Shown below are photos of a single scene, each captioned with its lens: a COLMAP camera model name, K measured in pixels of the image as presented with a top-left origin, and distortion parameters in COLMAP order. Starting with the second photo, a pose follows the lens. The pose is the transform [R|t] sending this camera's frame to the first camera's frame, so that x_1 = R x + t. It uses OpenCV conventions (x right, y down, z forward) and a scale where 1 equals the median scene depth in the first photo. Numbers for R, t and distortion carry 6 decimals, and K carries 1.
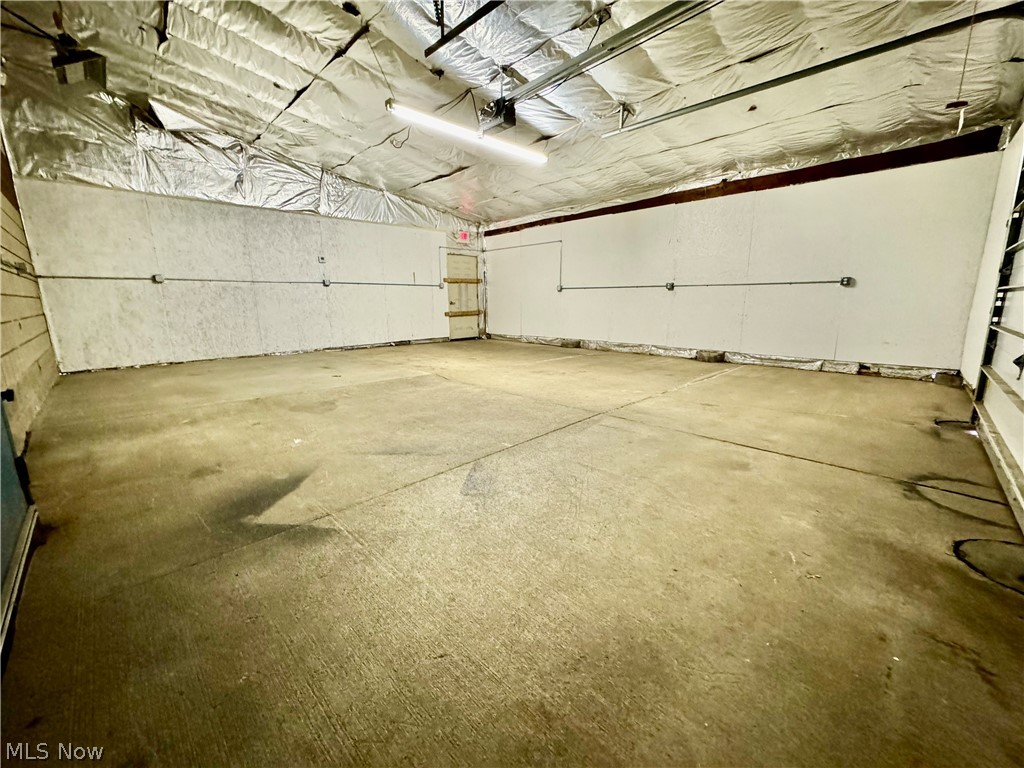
lens RADIAL K [[405.4, 0, 511.4], [0, 405.4, 383.2], [0, 0, 1]] dist [-0.002644, 0.000356]
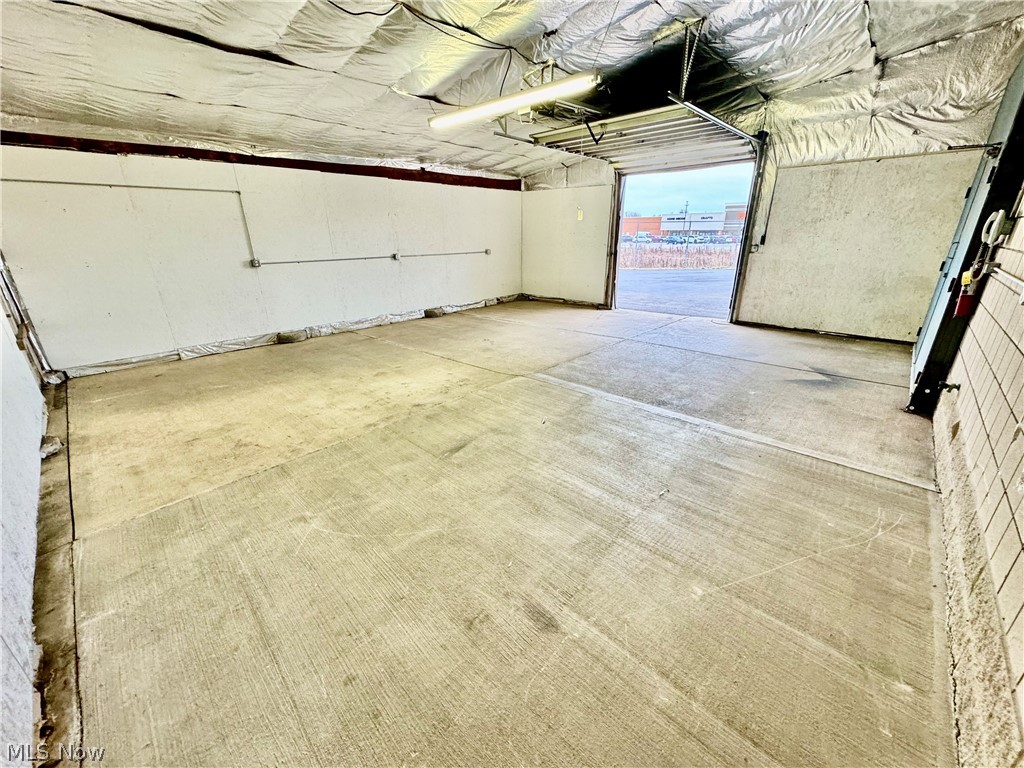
lens RADIAL K [[405.4, 0, 512.1], [0, 405.4, 382.9], [0, 0, 1]] dist [-0.002644, 0.000356]
pose [[-0.020361, -0.339070, 0.940541, -1.024753], [0.214225, 0.917407, 0.335368, -0.310068], [-0.976572, 0.208316, 0.053958, 0.962892]]
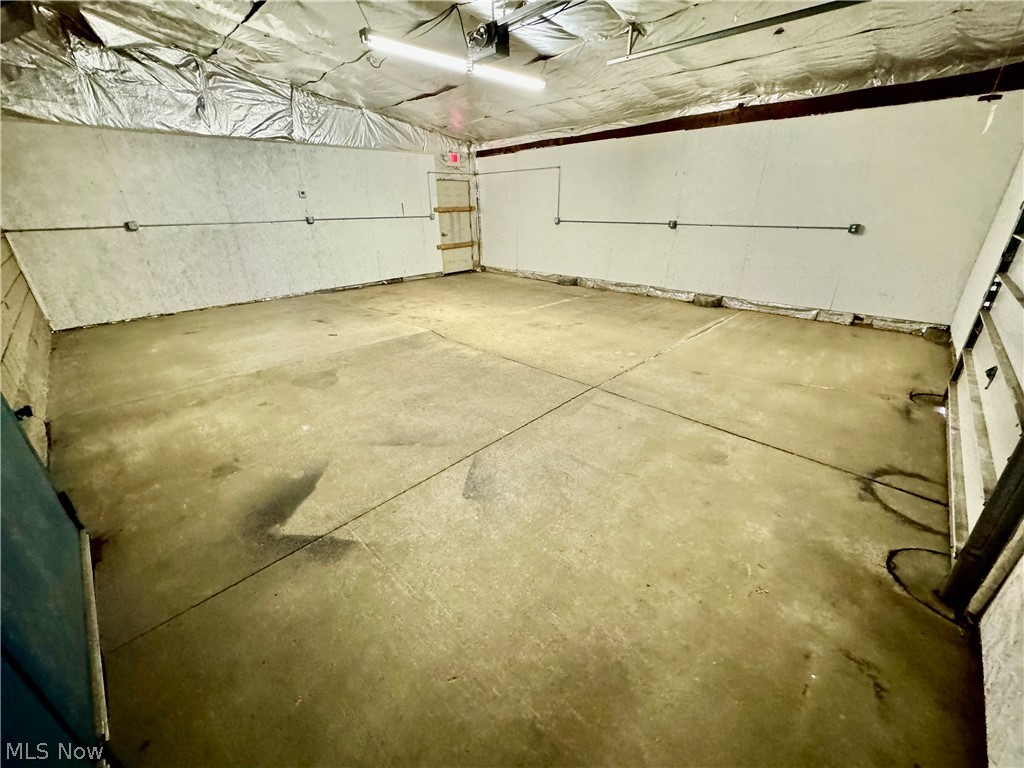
lens RADIAL K [[405.4, 0, 511.6], [0, 405.4, 382.8], [0, 0, 1]] dist [-0.002644, 0.000356]
pose [[0.999919, -0.009228, 0.008773, 0.000554], [0.007203, 0.978139, 0.207826, -0.102635], [-0.010499, -0.207746, 0.978126, -0.008209]]
